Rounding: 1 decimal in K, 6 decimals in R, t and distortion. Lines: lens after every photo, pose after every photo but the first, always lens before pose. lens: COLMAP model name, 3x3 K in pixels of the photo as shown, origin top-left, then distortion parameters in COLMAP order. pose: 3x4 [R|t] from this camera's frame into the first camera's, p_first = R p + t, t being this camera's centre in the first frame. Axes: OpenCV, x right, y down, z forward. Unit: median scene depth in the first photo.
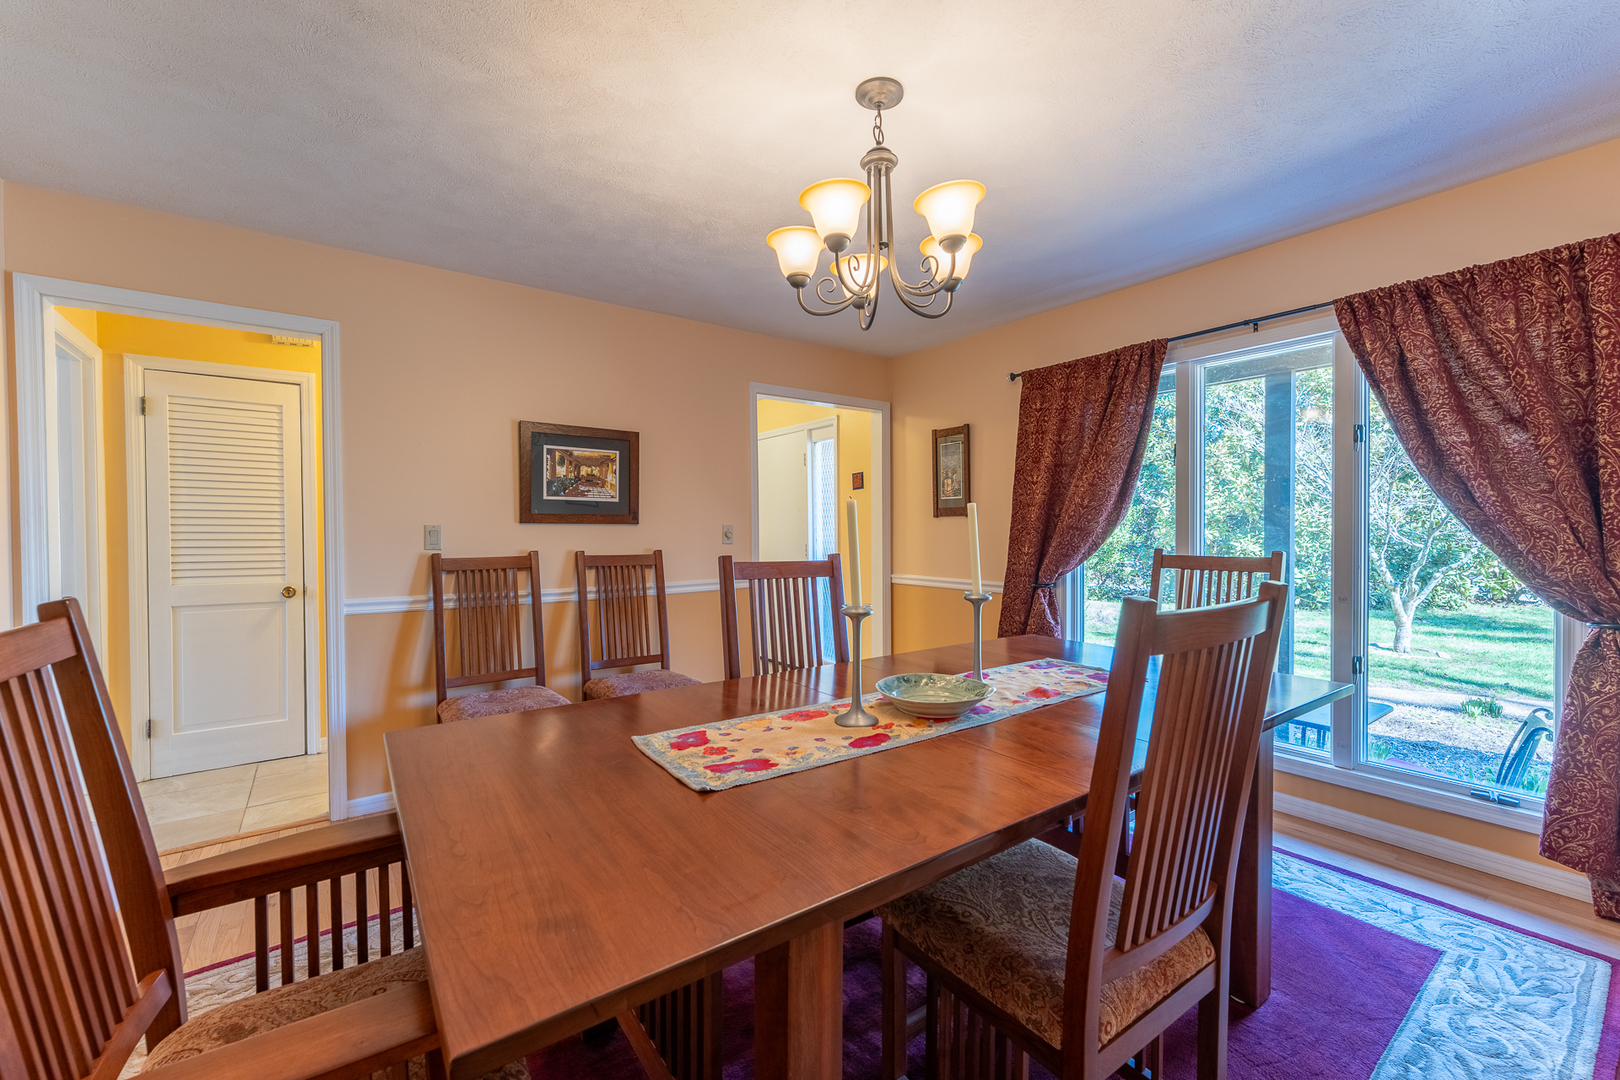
lens RADIAL K [[652.9, 0, 804.1], [0, 652.9, 540.8], [0, 0, 1]] dist [-0.006323, 0.000272]
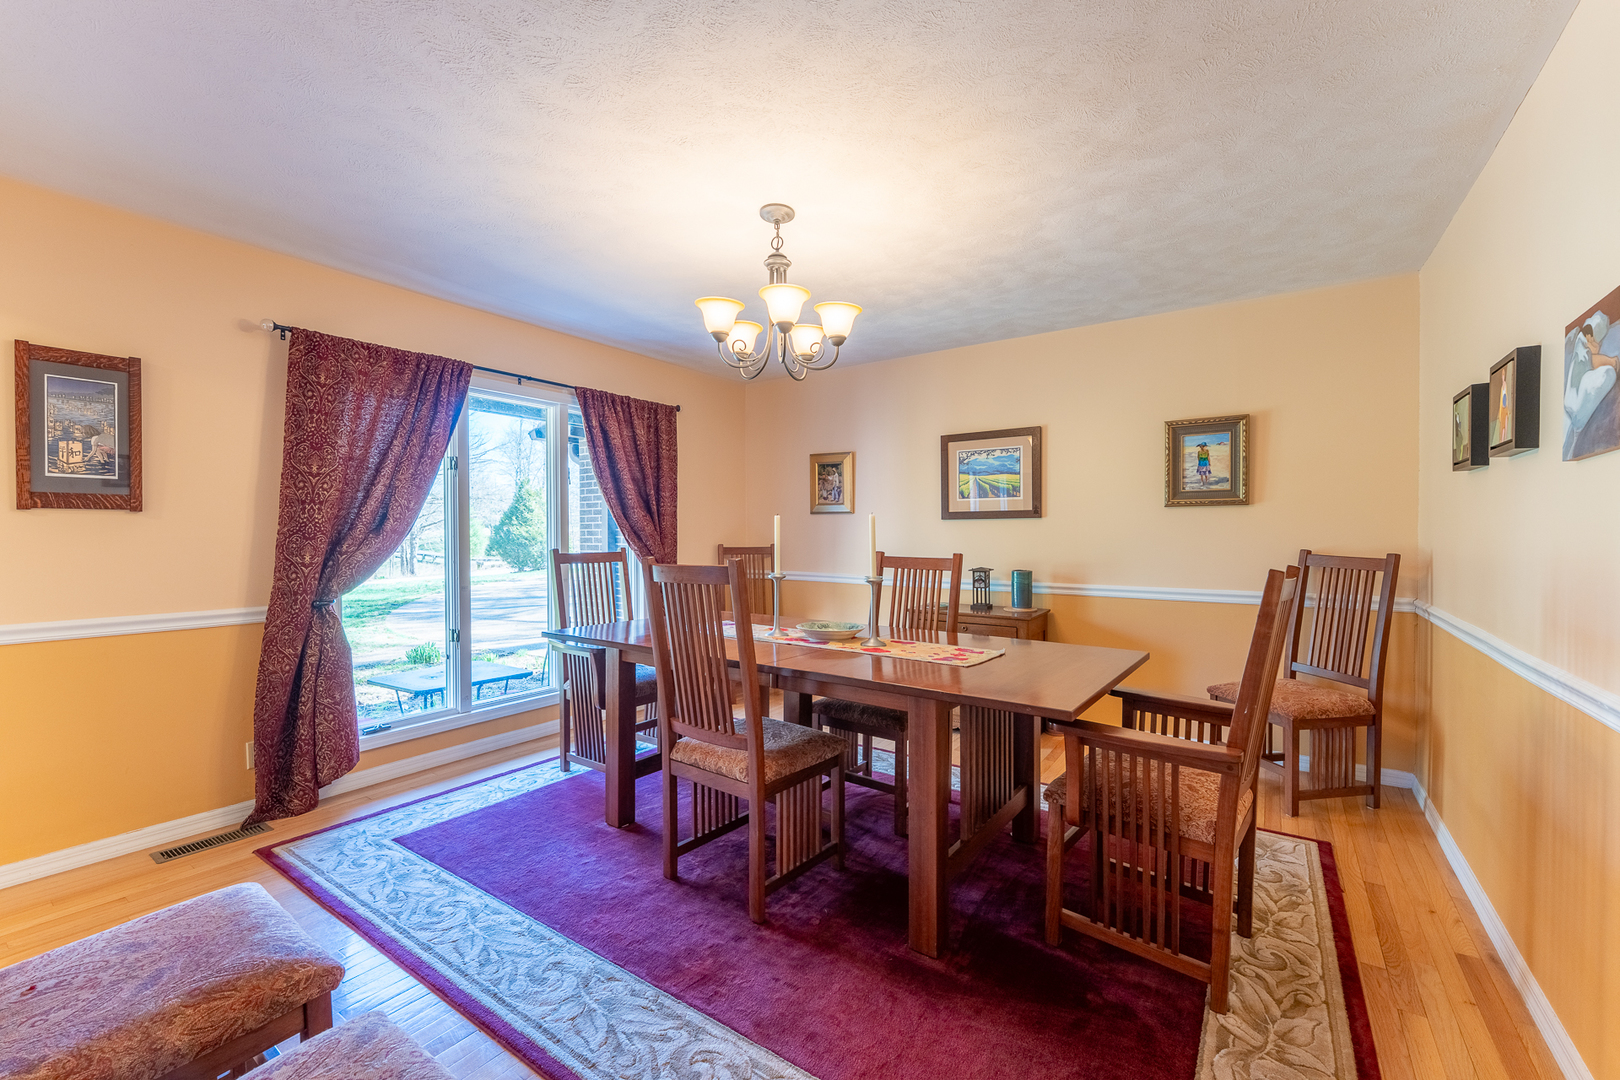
lens RADIAL K [[652.9, 0, 807.1], [0, 652.9, 538.6], [0, 0, 1]] dist [-0.006323, 0.000272]
pose [[-0.327274, -0.004606, 0.944918, -0.698599], [0.017639, 0.999784, 0.010982, -0.009881], [-0.944765, 0.020261, -0.327122, 0.819331]]
